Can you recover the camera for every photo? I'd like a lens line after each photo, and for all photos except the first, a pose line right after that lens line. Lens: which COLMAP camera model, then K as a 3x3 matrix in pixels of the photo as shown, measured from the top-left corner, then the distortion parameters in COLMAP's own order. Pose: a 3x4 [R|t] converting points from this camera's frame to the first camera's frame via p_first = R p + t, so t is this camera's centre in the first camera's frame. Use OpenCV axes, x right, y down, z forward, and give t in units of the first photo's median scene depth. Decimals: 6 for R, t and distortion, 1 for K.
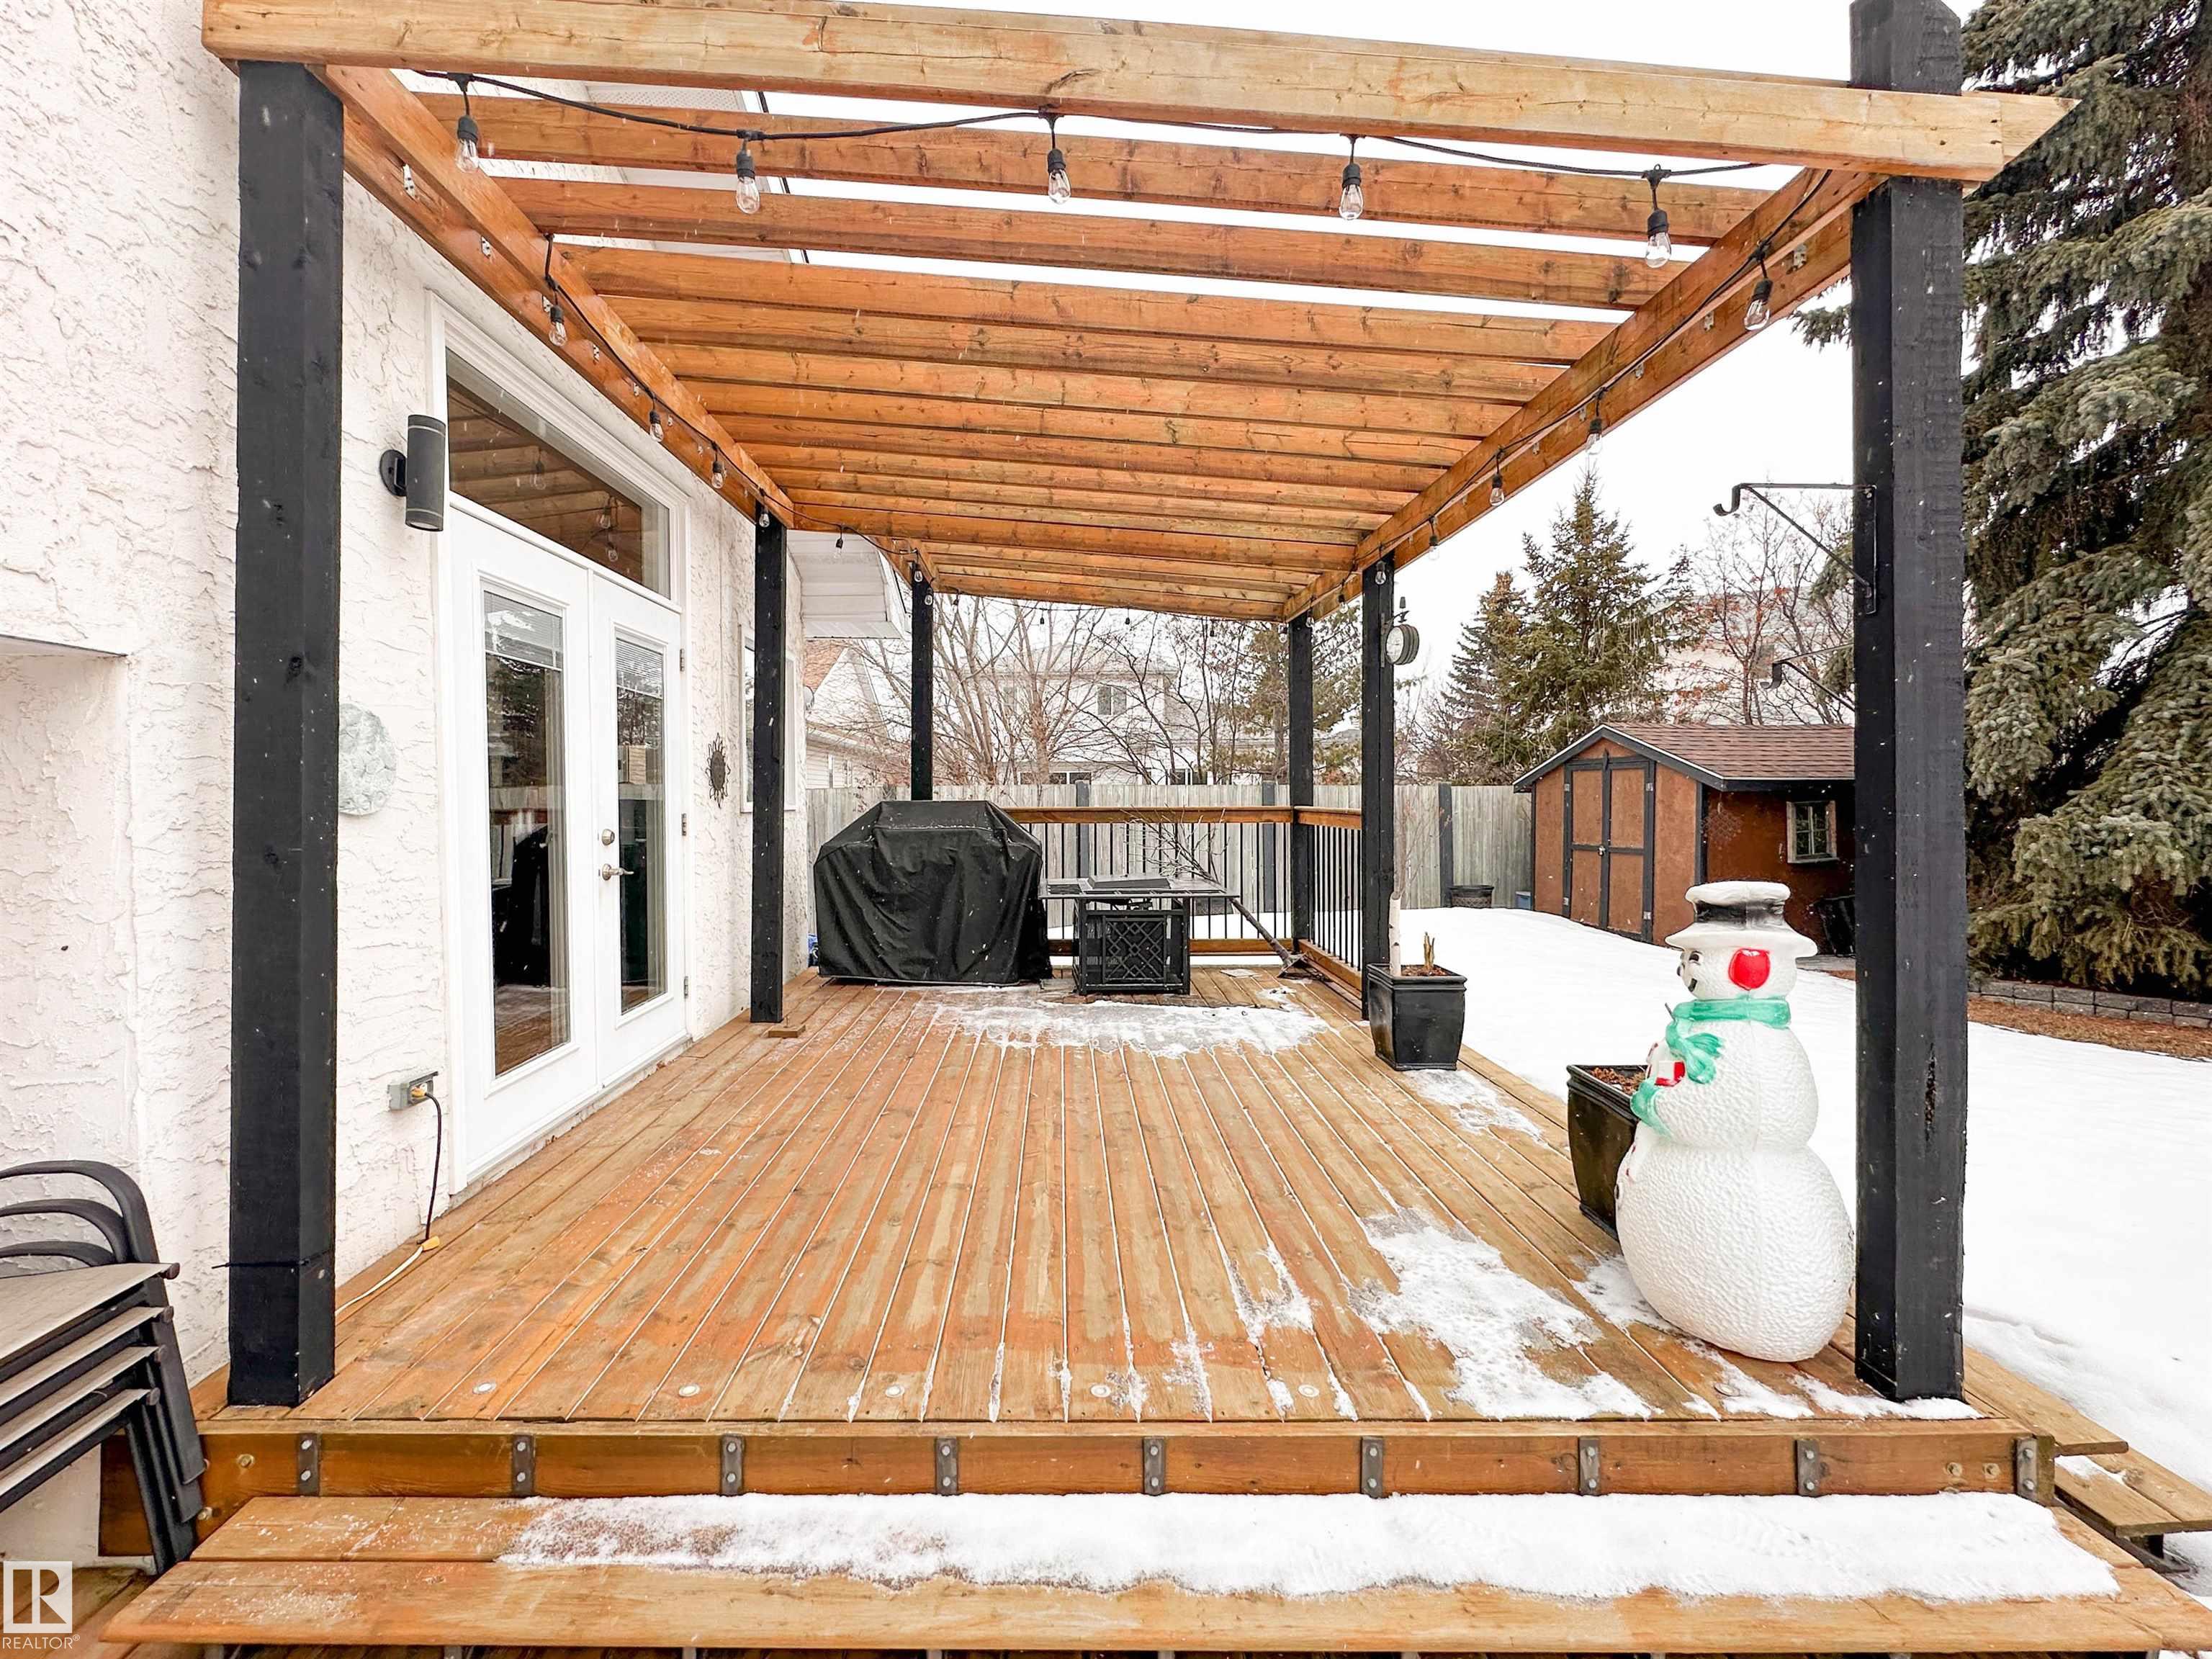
lens RADIAL K [[884.9, 0, 1050.7], [0, 884.9, 820.5], [0, 0, 1]] dist [-0.002042, -0.000157]
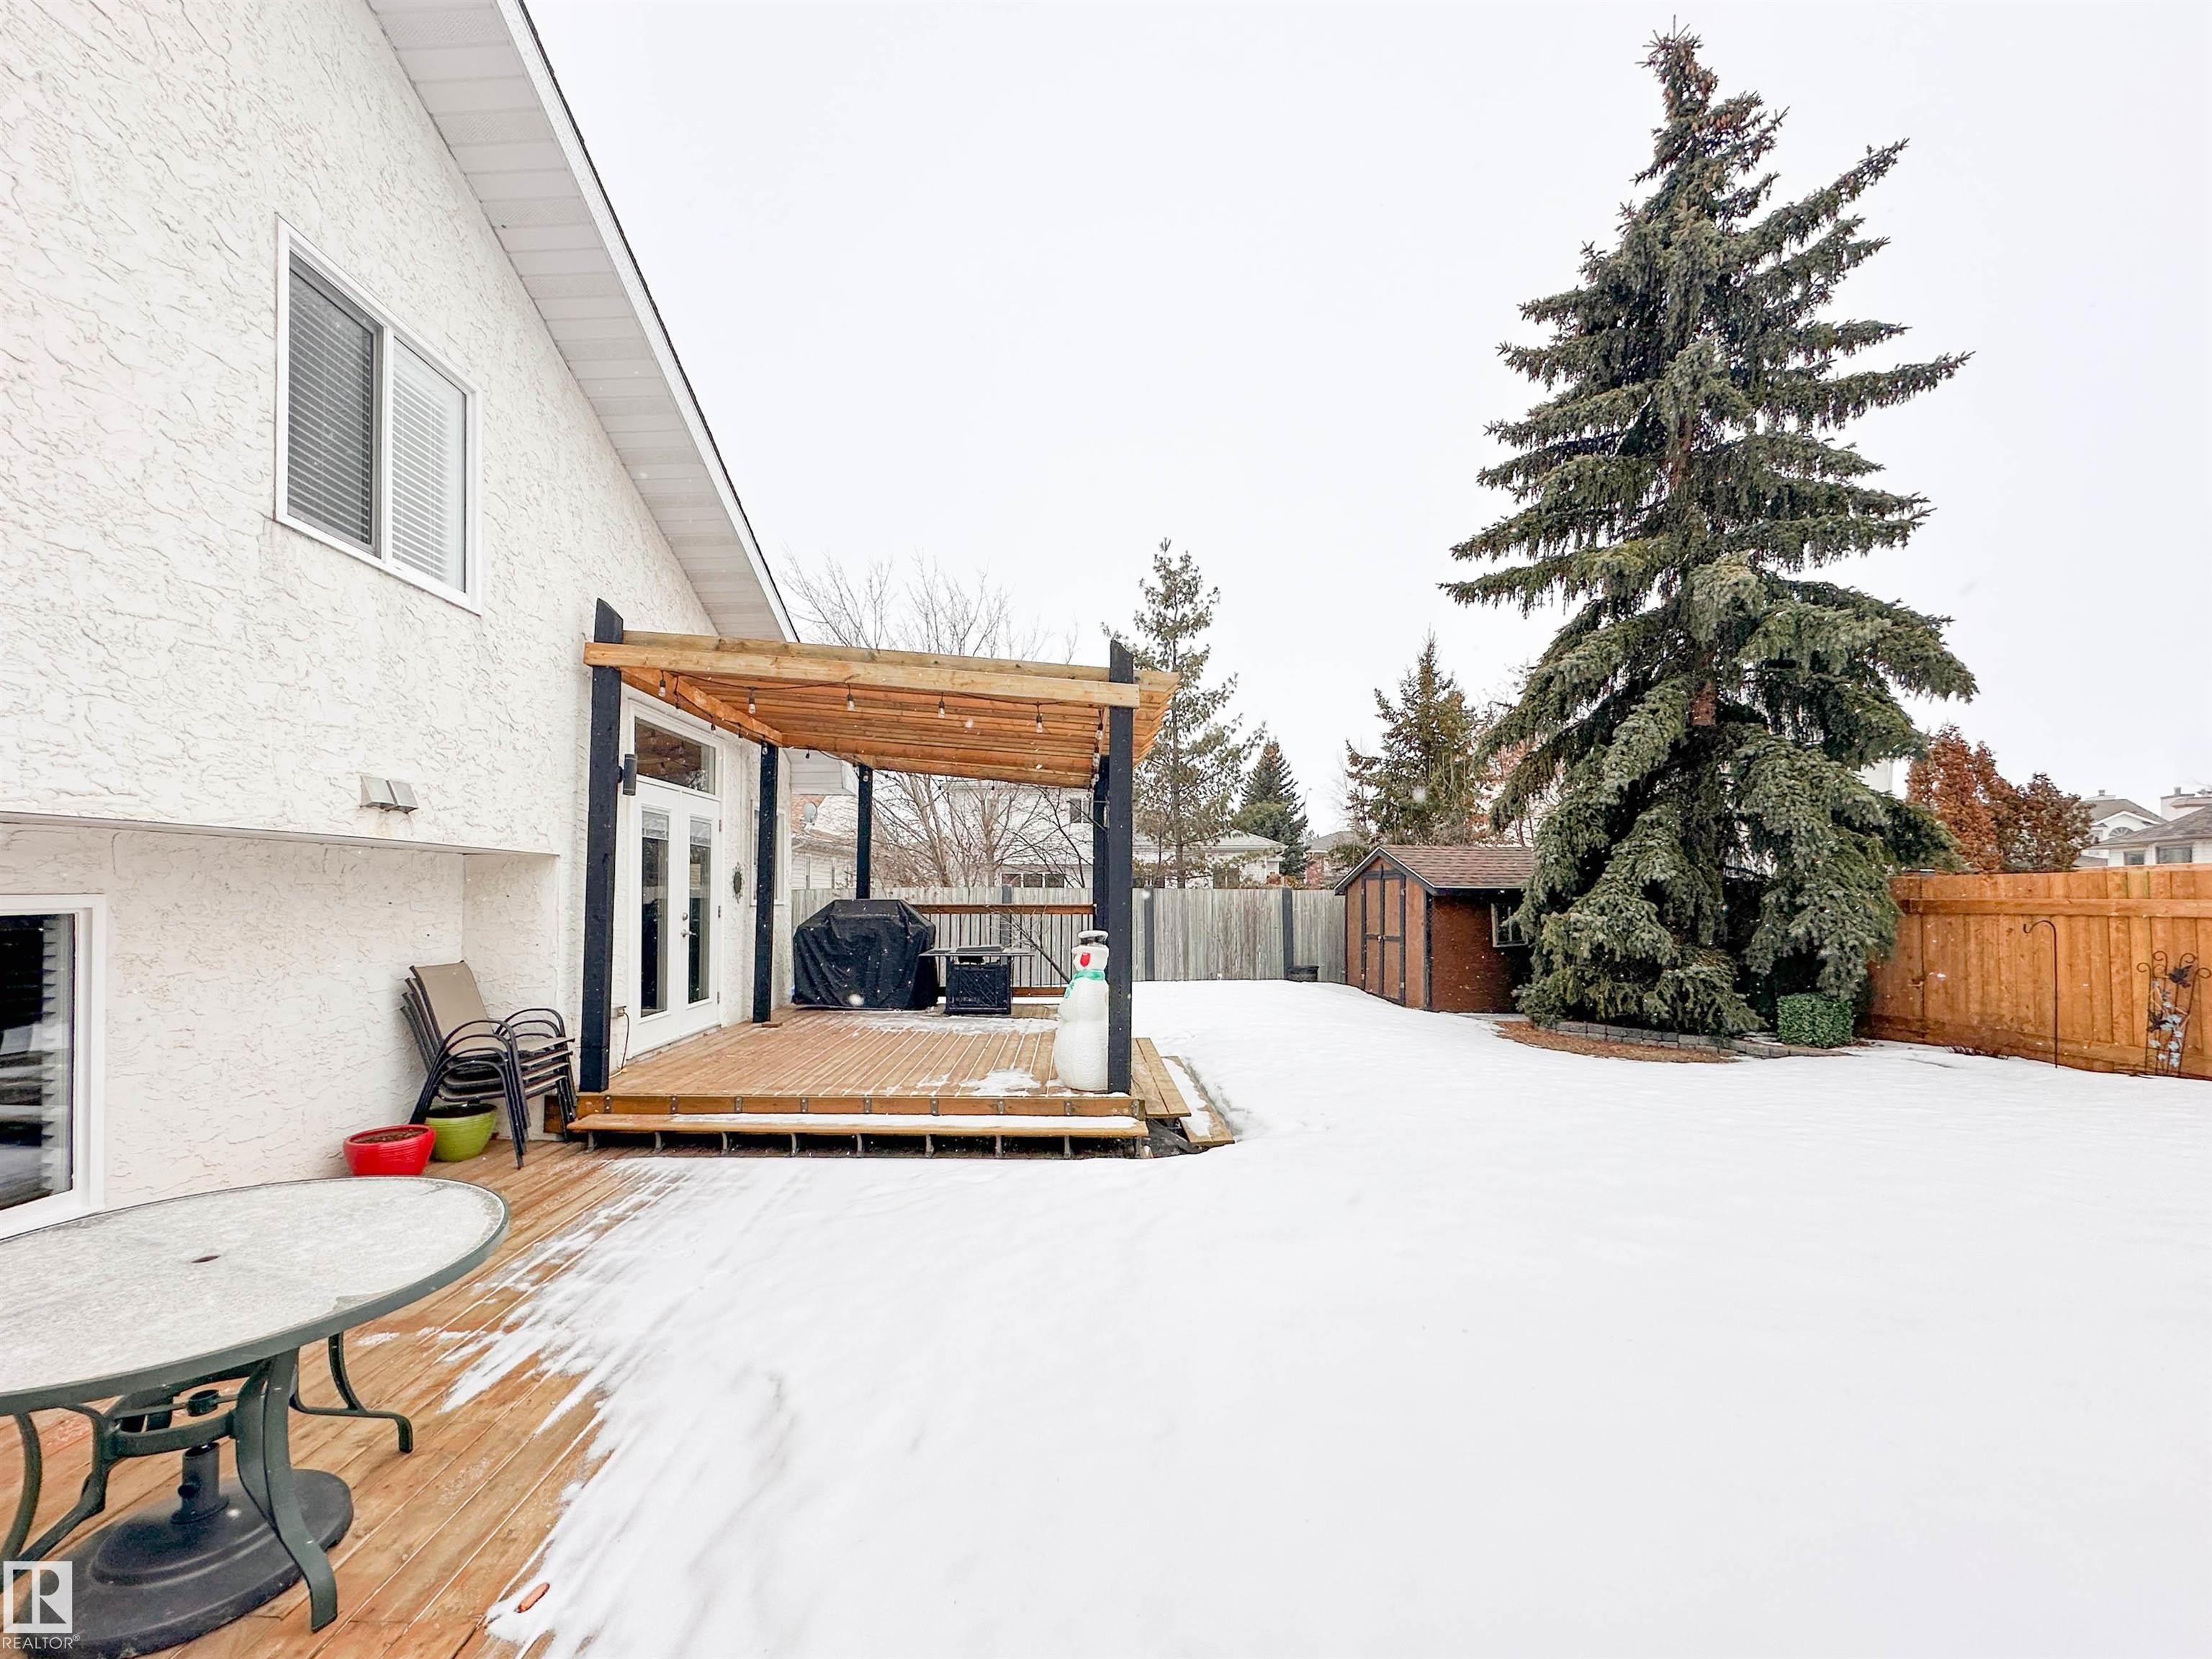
lens RADIAL K [[889.3, 0, 1062.7], [0, 889.3, 883.2], [0, 0, 1]] dist [-0.000555, -0.000379]
pose [[0.999959, 0.006506, -0.006376, 0.272258], [-0.006747, 0.999236, -0.038489, 0.010005], [0.006121, 0.038530, 0.999239, -0.736239]]
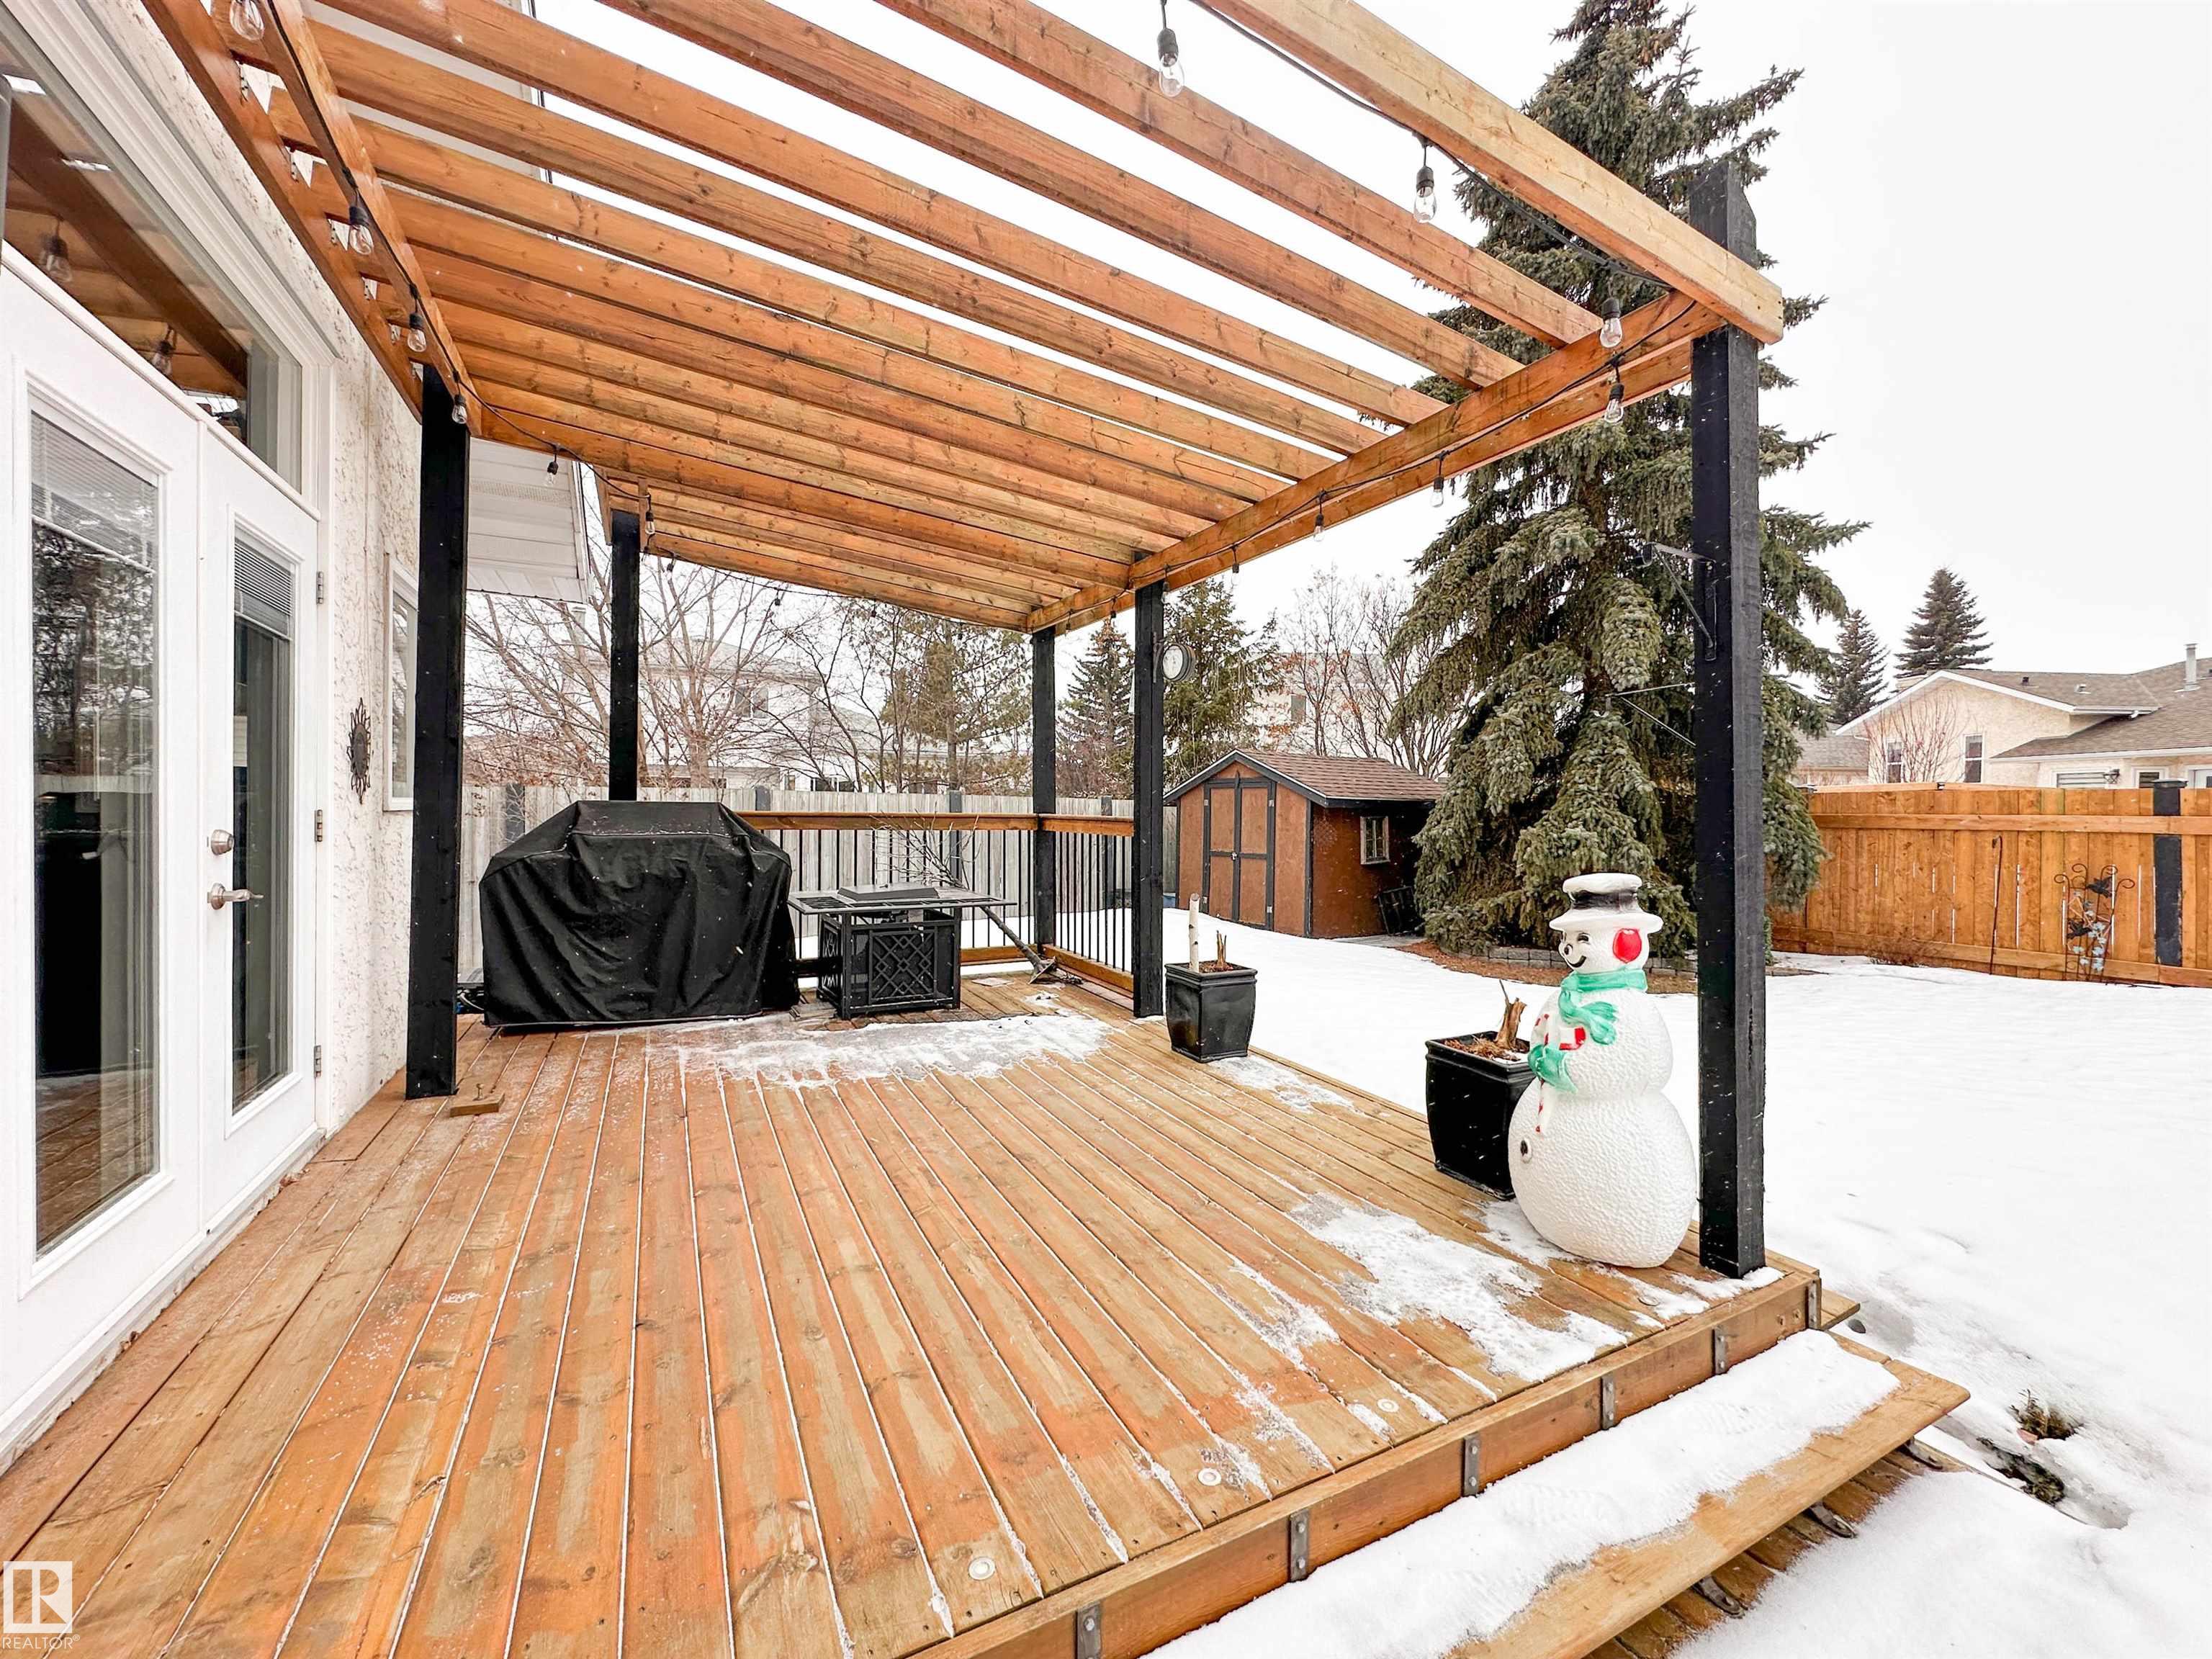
lens RADIAL K [[866.5, 0, 1089.1], [0, 866.5, 822.3], [0, 0, 1]] dist [-0.002778, 0.000301]
pose [[0.891698, 0.008919, 0.452543, -0.147374], [-0.003988, 0.999922, -0.011849, 0.005948], [-0.452613, 0.008761, 0.891664, 0.100258]]
